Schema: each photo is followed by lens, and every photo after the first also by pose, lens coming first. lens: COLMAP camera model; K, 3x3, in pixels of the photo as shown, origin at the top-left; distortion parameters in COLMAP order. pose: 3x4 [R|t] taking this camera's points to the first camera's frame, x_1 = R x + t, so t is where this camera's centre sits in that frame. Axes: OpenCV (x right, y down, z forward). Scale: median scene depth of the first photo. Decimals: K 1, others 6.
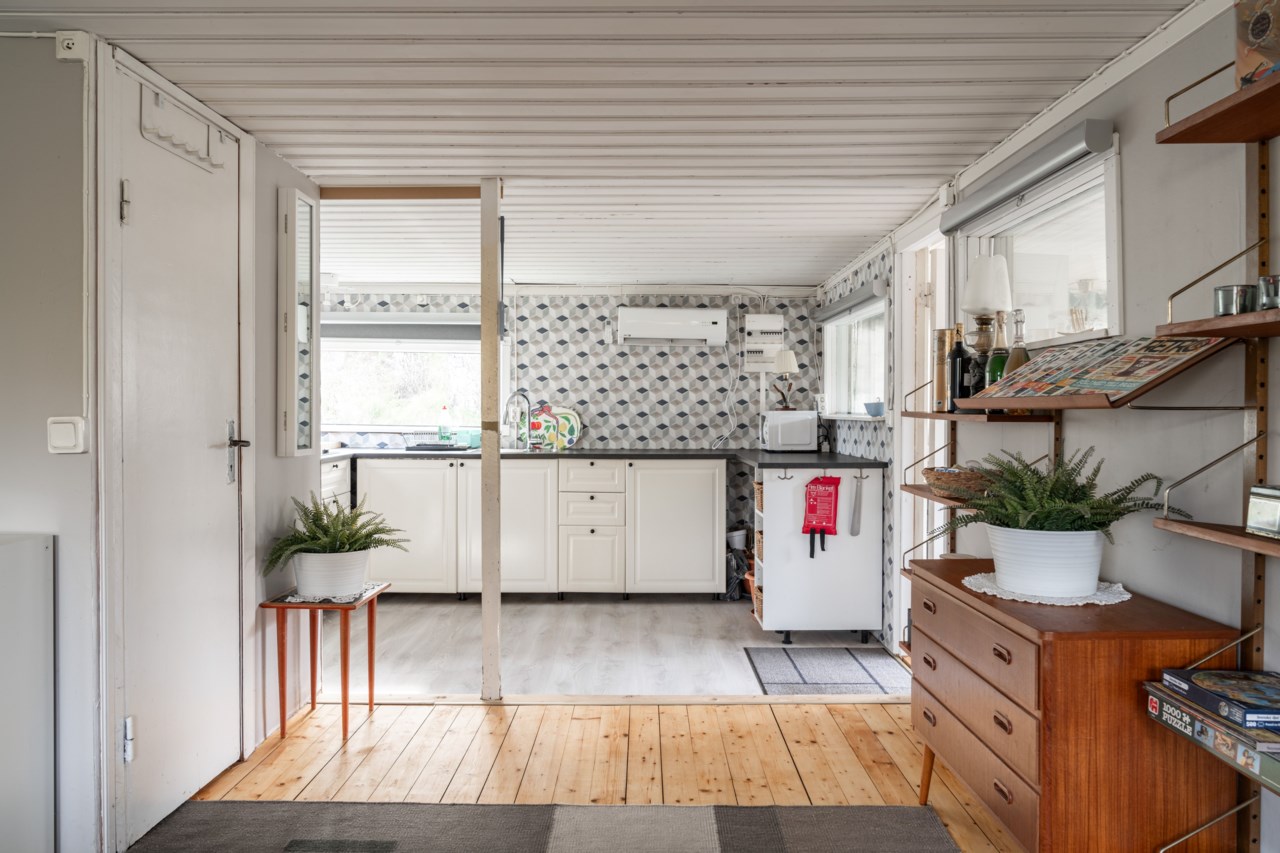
lens RADIAL K [[879.0, 0, 643.4], [0, 879.0, 423.1], [0, 0, 1]] dist [-0.024959, 0.005743]
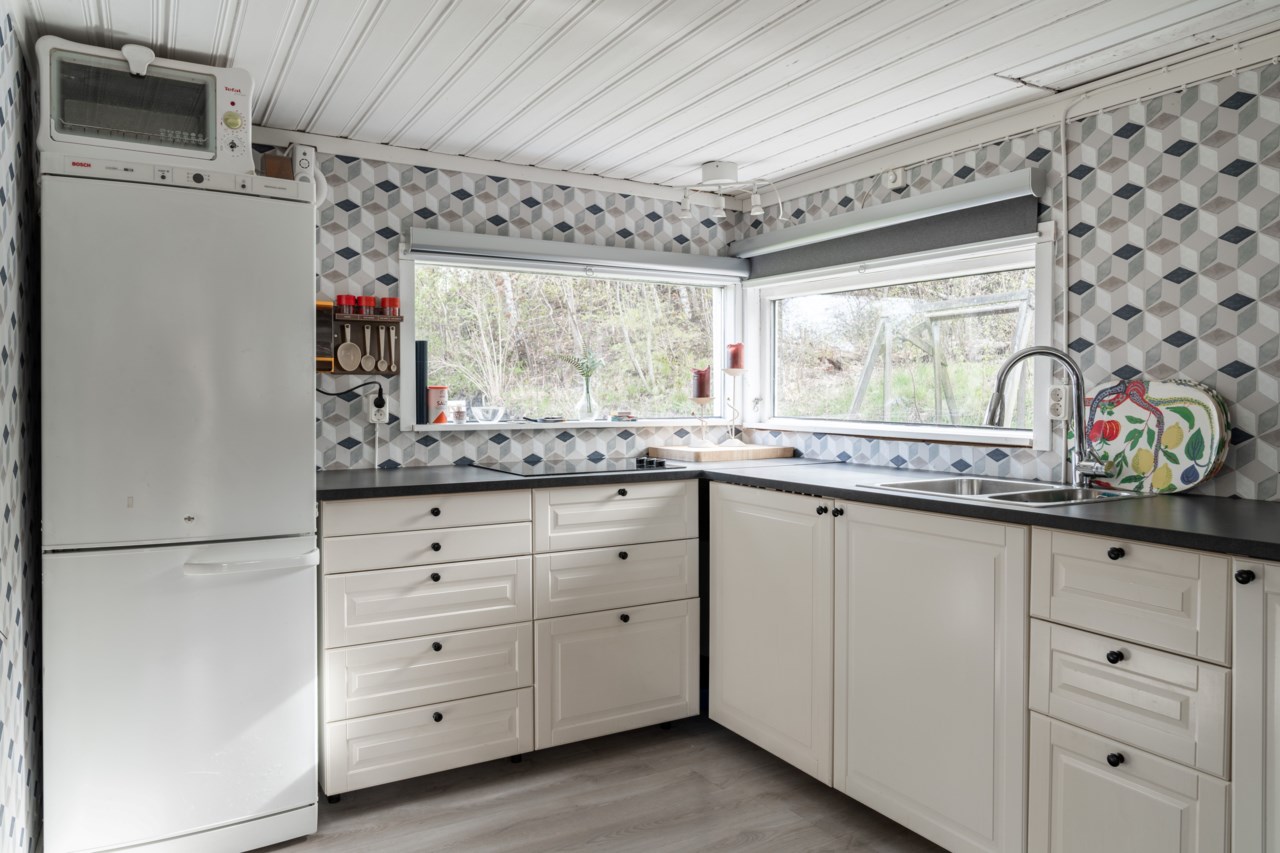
lens RADIAL K [[879.0, 0, 632.5], [0, 879.0, 417.6], [0, 0, 1]] dist [-0.024959, 0.005743]
pose [[0.475368, 0.016862, -0.879625, 0.127151], [-0.008176, 0.999858, 0.014749, -0.006825], [0.879749, 0.000181, 0.475438, 0.617098]]
